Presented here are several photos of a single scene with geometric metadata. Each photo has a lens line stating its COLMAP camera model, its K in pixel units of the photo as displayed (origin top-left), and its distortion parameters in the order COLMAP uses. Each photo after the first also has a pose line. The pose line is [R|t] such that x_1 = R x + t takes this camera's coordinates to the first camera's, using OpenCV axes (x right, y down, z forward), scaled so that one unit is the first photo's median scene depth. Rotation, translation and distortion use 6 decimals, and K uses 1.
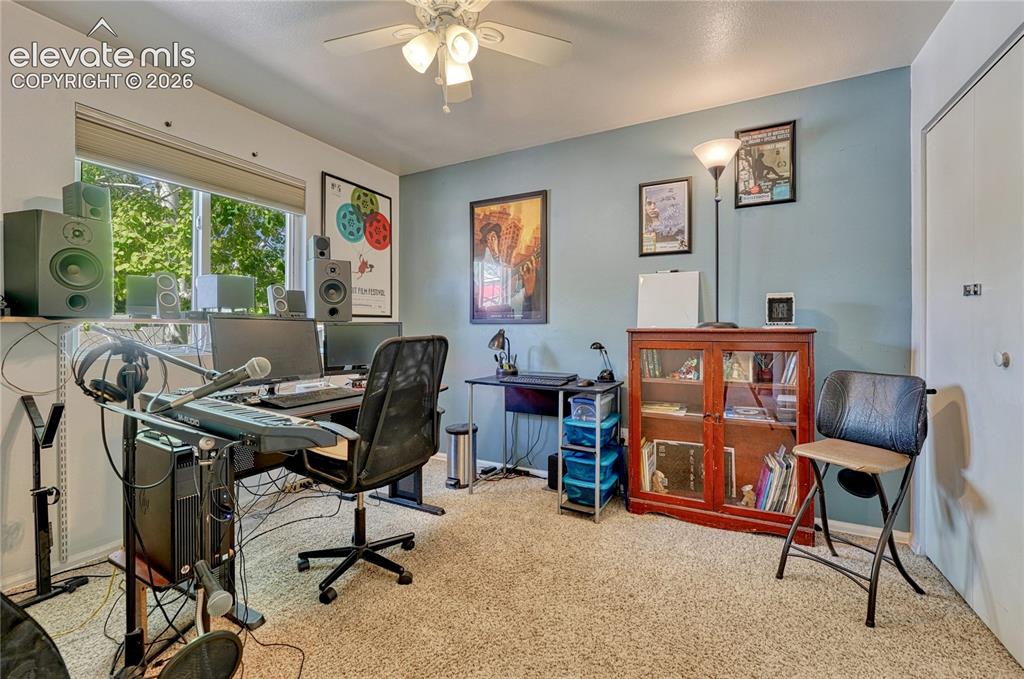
lens RADIAL K [[420.2, 0, 513.4], [0, 420.2, 329.7], [0, 0, 1]] dist [-0.015014, 0.000177]
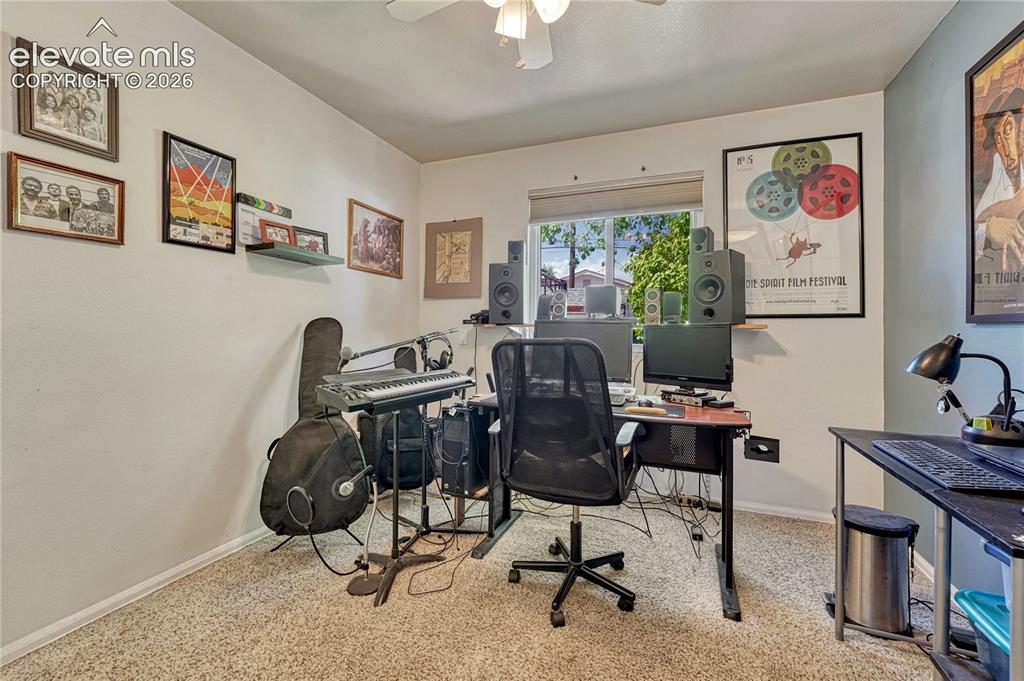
lens RADIAL K [[420.2, 0, 513.4], [0, 420.2, 330.7], [0, 0, 1]] dist [-0.015014, 0.000177]
pose [[0.100968, 0.001700, -0.994888, 0.333980], [-0.012962, 0.999916, 0.000393, -0.001228], [0.994805, 0.012856, 0.100982, 0.458194]]
